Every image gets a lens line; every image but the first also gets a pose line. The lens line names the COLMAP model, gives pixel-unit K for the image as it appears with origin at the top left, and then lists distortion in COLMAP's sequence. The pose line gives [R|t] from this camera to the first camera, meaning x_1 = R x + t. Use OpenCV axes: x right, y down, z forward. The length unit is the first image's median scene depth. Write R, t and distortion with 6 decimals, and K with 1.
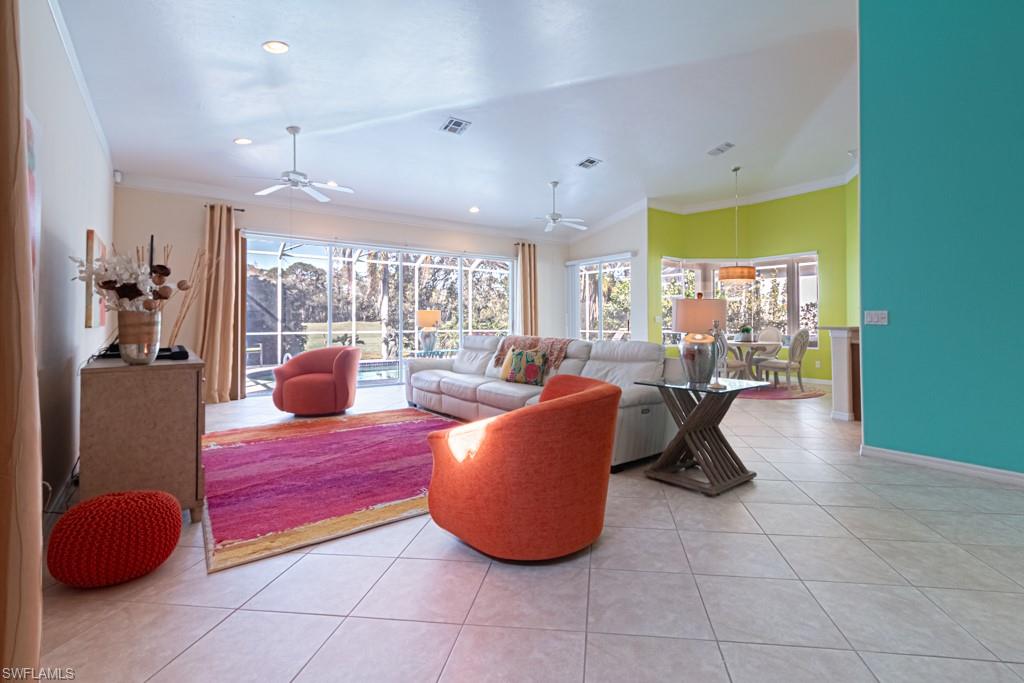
lens RADIAL K [[476.9, 0, 554.5], [0, 476.9, 314.2], [0, 0, 1]] dist [0.001908, 0.000237]
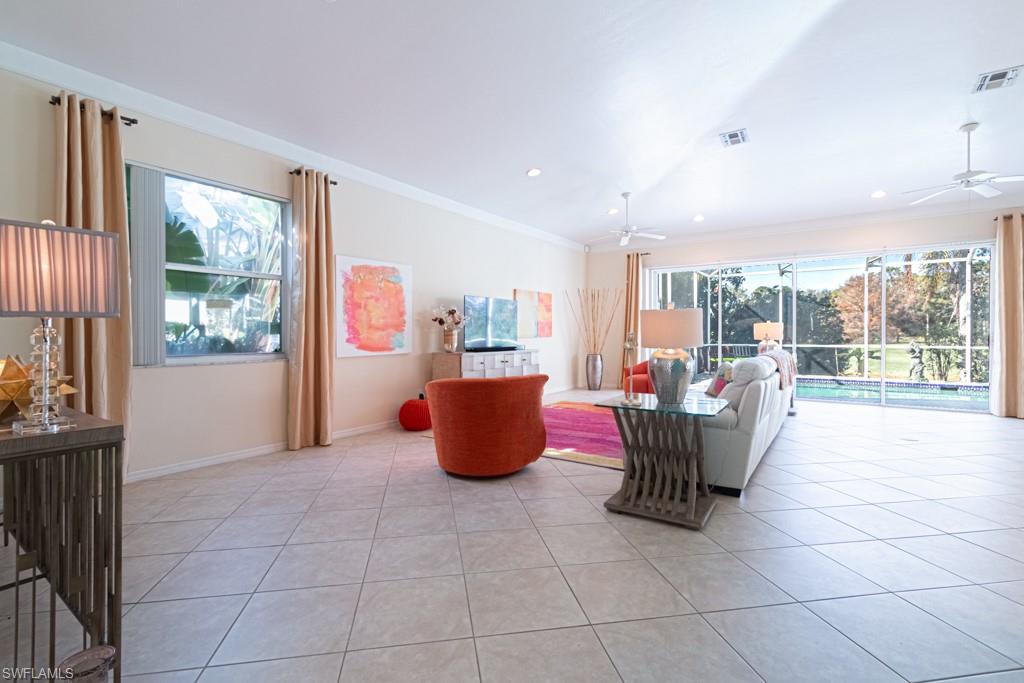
lens RADIAL K [[469.8, 0, 511.6], [0, 469.8, 333.8], [0, 0, 1]] dist [0.002245, -0.000027]
pose [[0.285563, -0.002265, -0.958357, 0.602258], [0.015198, 0.999882, 0.002165, 0.005356], [0.958239, -0.015183, 0.285564, 0.266461]]
